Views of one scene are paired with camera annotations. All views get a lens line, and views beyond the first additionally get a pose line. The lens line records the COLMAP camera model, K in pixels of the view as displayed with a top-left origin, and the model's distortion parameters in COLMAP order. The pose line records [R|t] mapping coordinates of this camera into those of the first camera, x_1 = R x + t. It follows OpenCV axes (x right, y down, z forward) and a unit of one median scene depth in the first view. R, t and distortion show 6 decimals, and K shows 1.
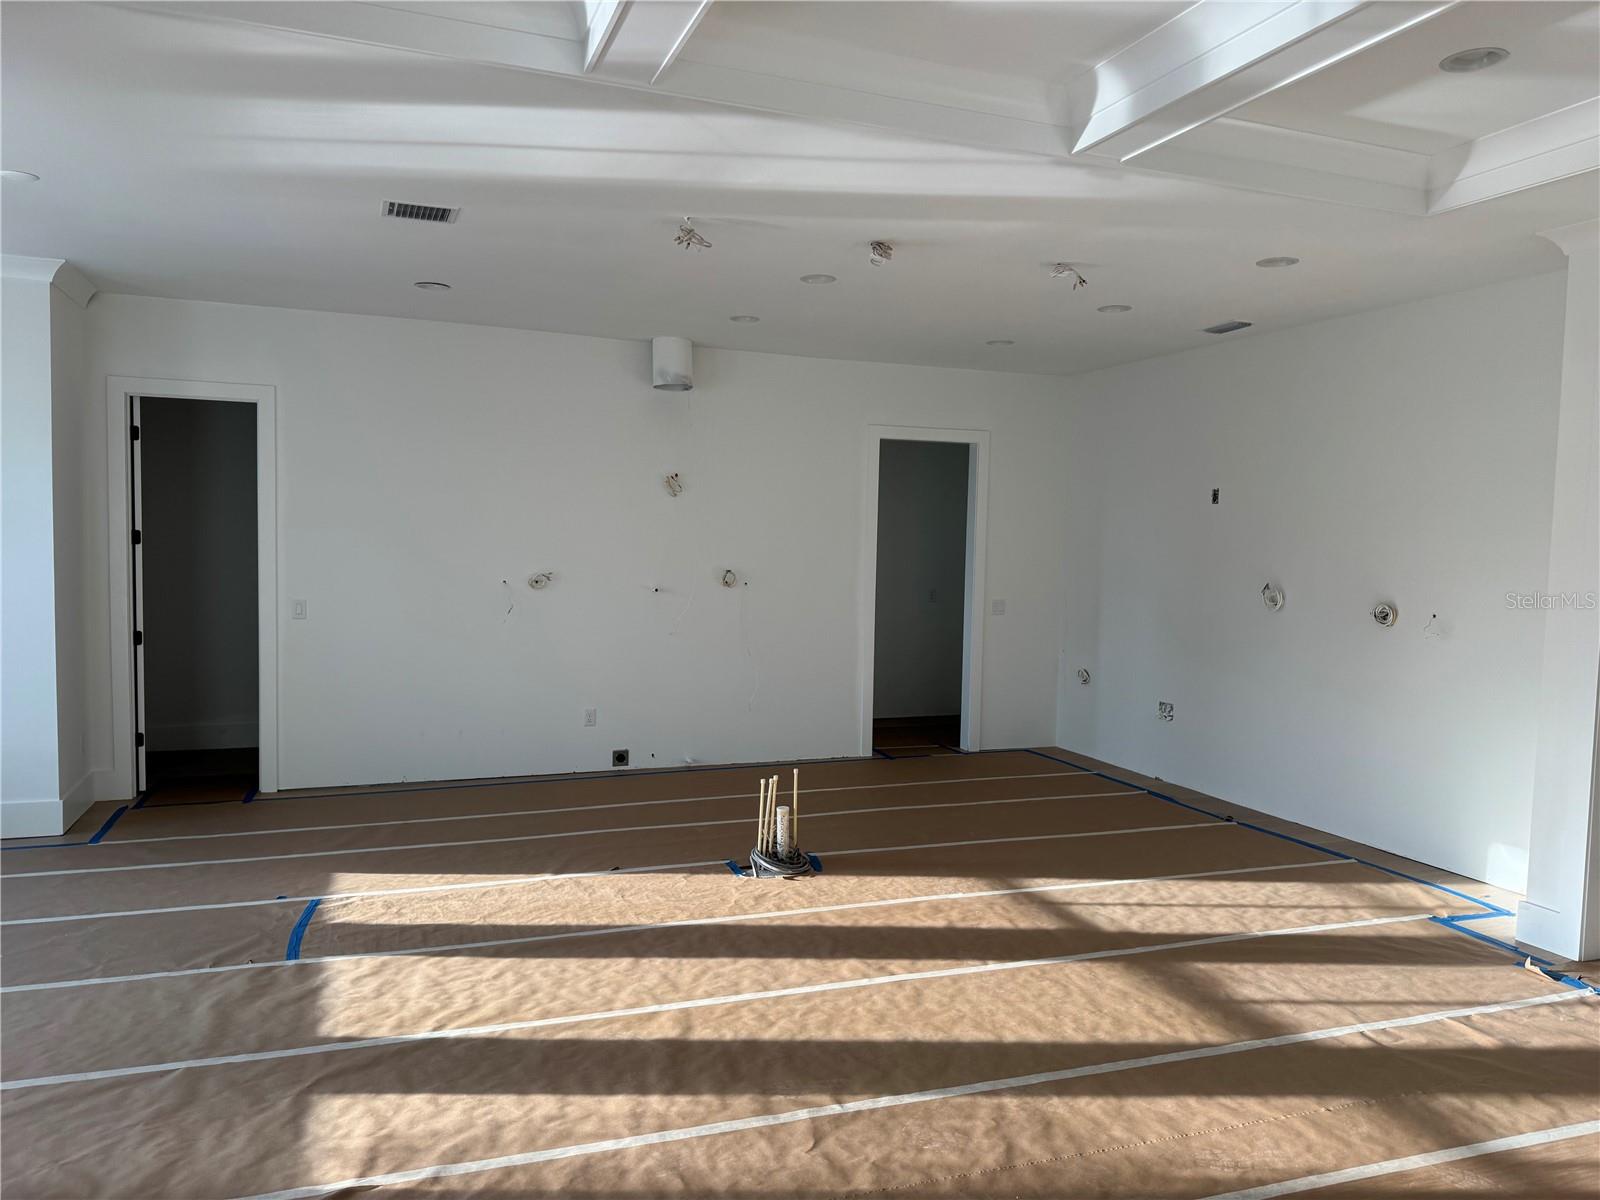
lens RADIAL K [[1130.3, 0, 802.6], [0, 1130.3, 587.1], [0, 0, 1]] dist [0.112025, -0.168288]
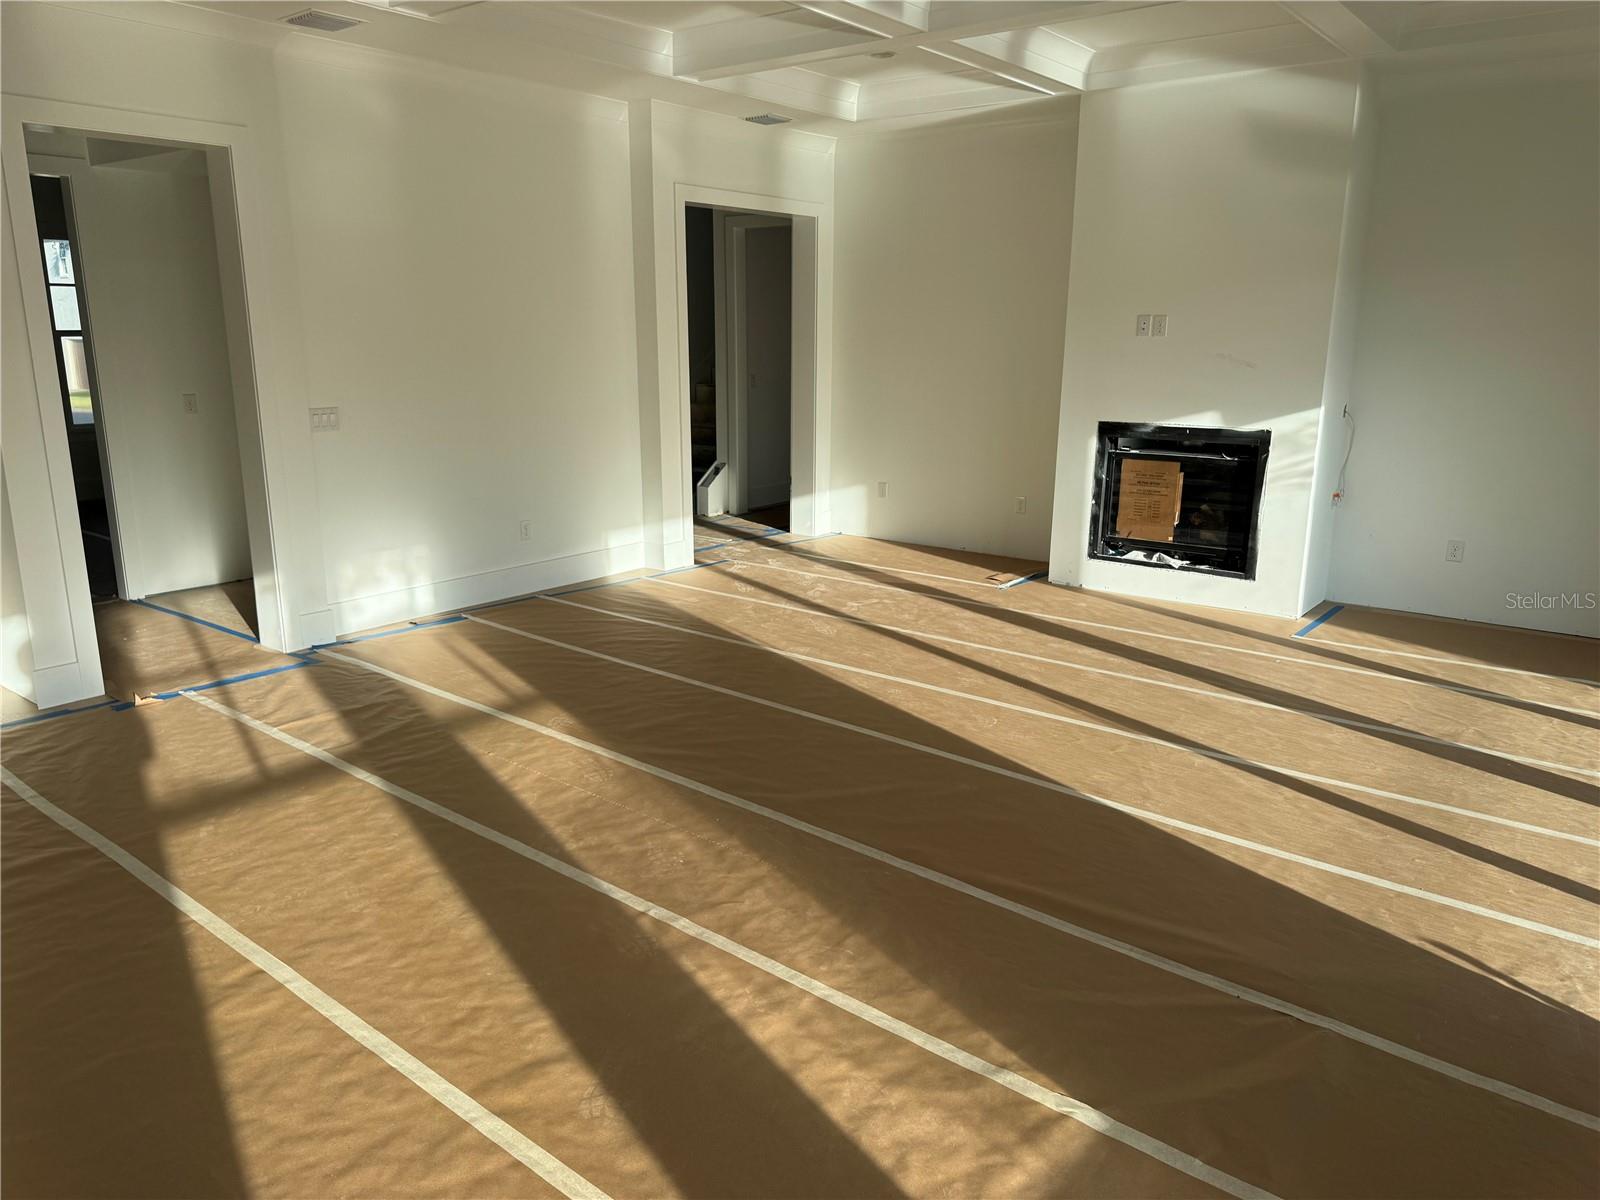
lens RADIAL K [[1130.3, 0, 802.6], [0, 1130.3, 587.1], [0, 0, 1]] dist [0.112025, -0.168288]
pose [[-0.518524, -0.214185, 0.827803, -0.406496], [0.033527, 0.962282, 0.269981, -0.036117], [-0.854405, 0.167745, -0.491786, 0.690118]]
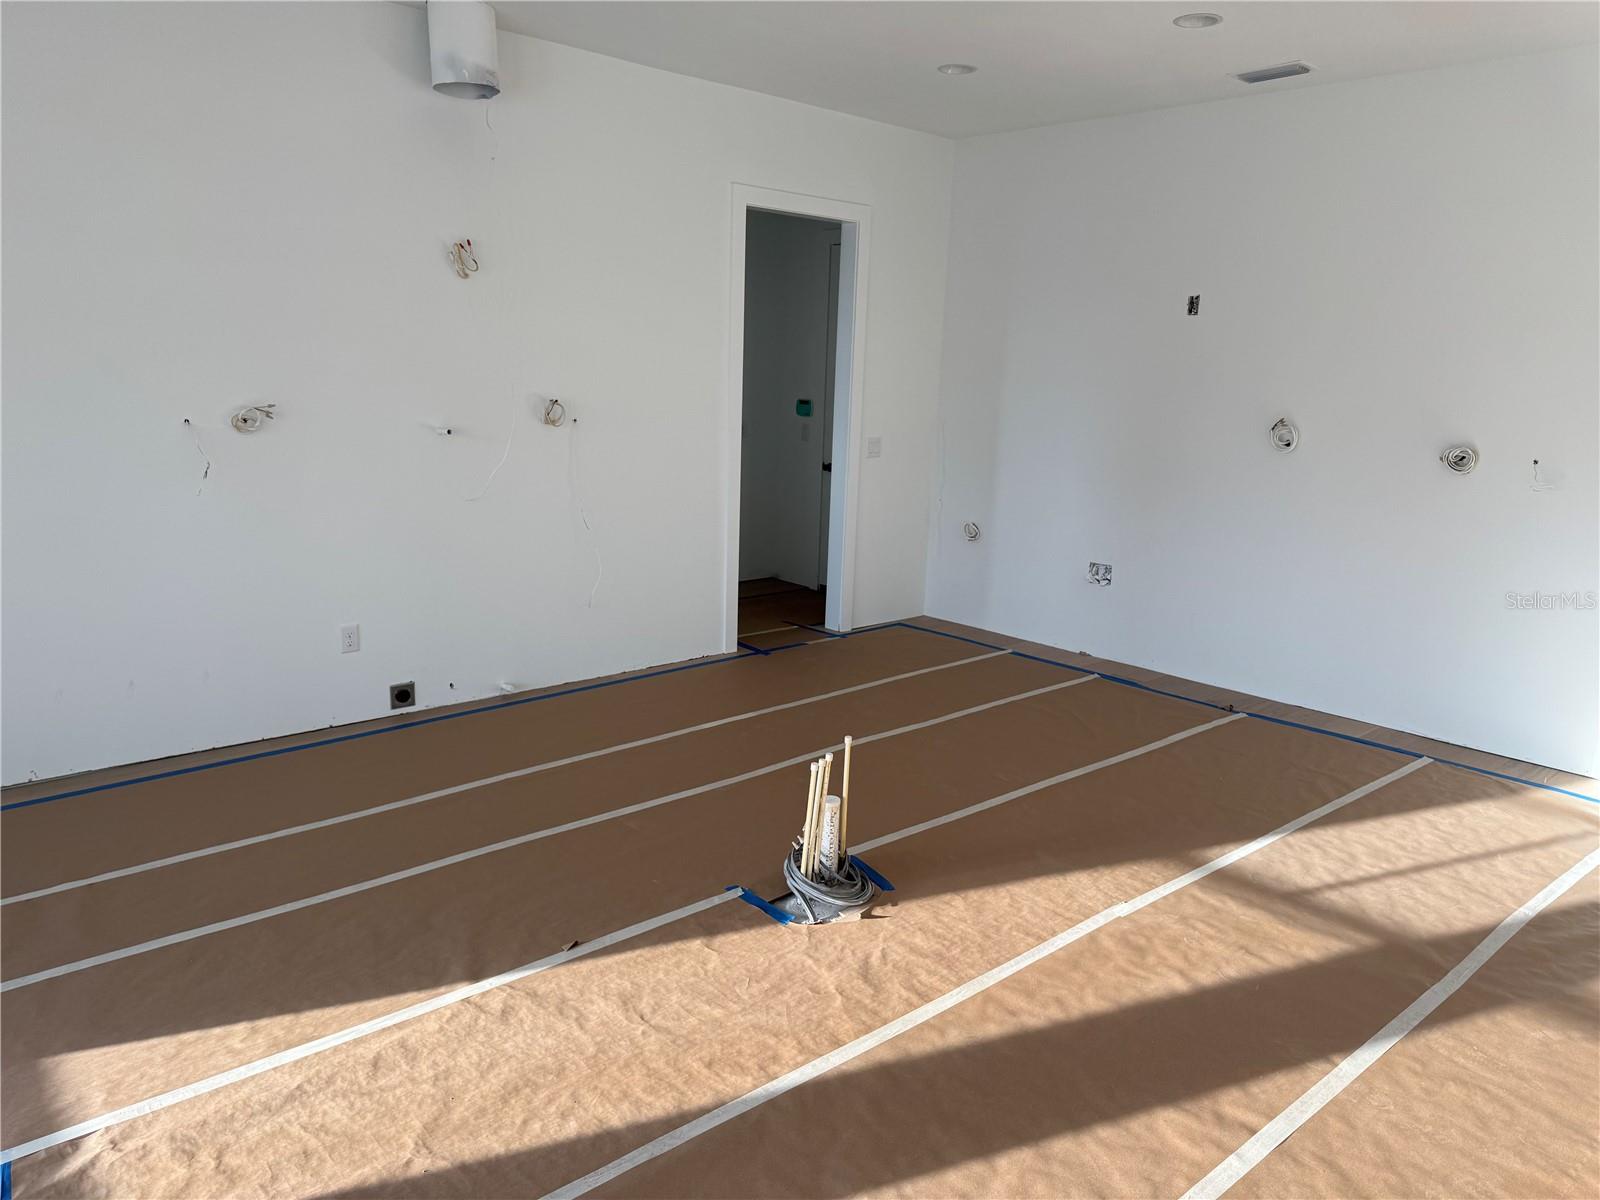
lens RADIAL K [[1130.3, 0, 802.6], [0, 1130.3, 587.1], [0, 0, 1]] dist [0.112025, -0.168288]
pose [[0.927524, -0.061142, 0.368728, -0.223353], [-0.000157, 0.986465, 0.163970, -0.019810], [-0.373763, -0.152144, 0.914961, 0.400421]]
